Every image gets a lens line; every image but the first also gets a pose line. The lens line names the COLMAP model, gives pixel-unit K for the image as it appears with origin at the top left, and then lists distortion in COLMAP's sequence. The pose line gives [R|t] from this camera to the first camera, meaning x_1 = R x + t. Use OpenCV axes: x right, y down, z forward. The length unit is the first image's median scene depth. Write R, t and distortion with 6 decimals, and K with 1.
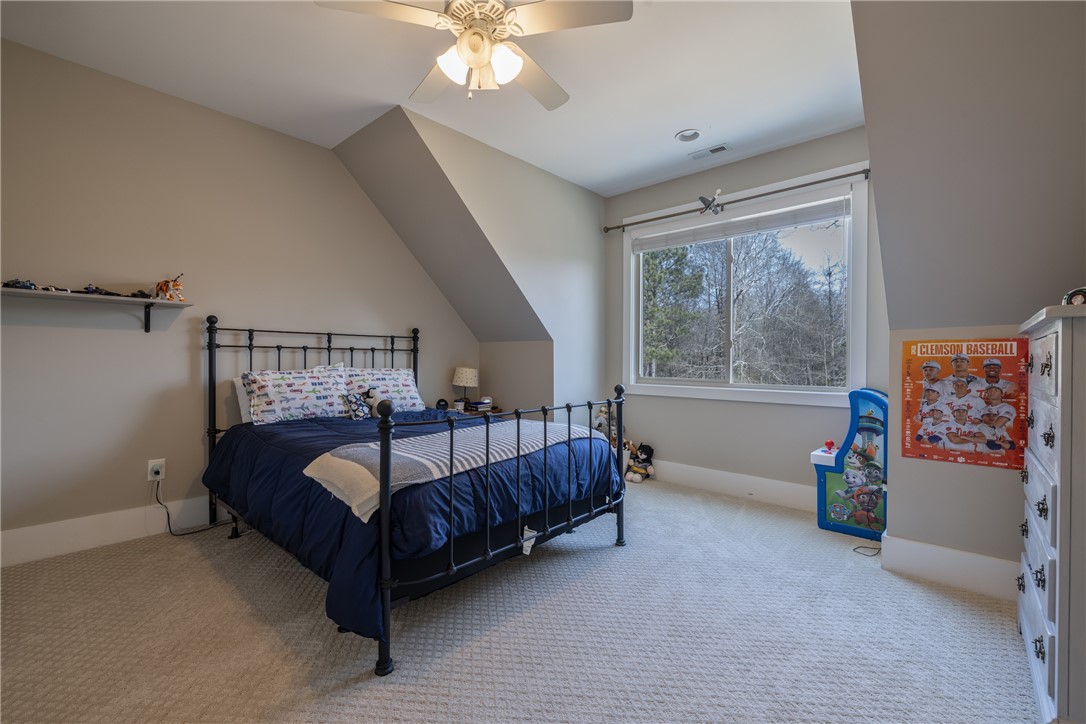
lens RADIAL K [[460.9, 0, 537.4], [0, 460.9, 361.4], [0, 0, 1]] dist [0.002010, 0.000541]
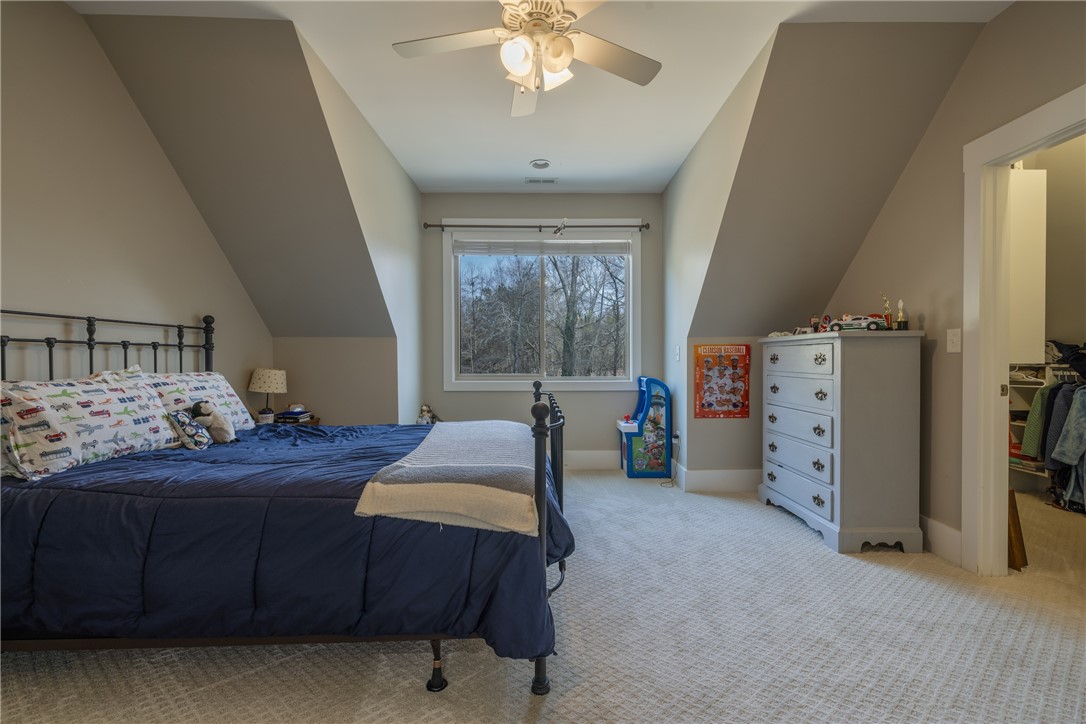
lens RADIAL K [[460.9, 0, 541.5], [0, 460.9, 361.8], [0, 0, 1]] dist [0.002010, 0.000541]
pose [[0.727462, -0.012680, 0.686031, -0.528122], [0.007920, 0.999918, 0.010084, -0.004894], [-0.686103, -0.001903, 0.727502, 0.170588]]
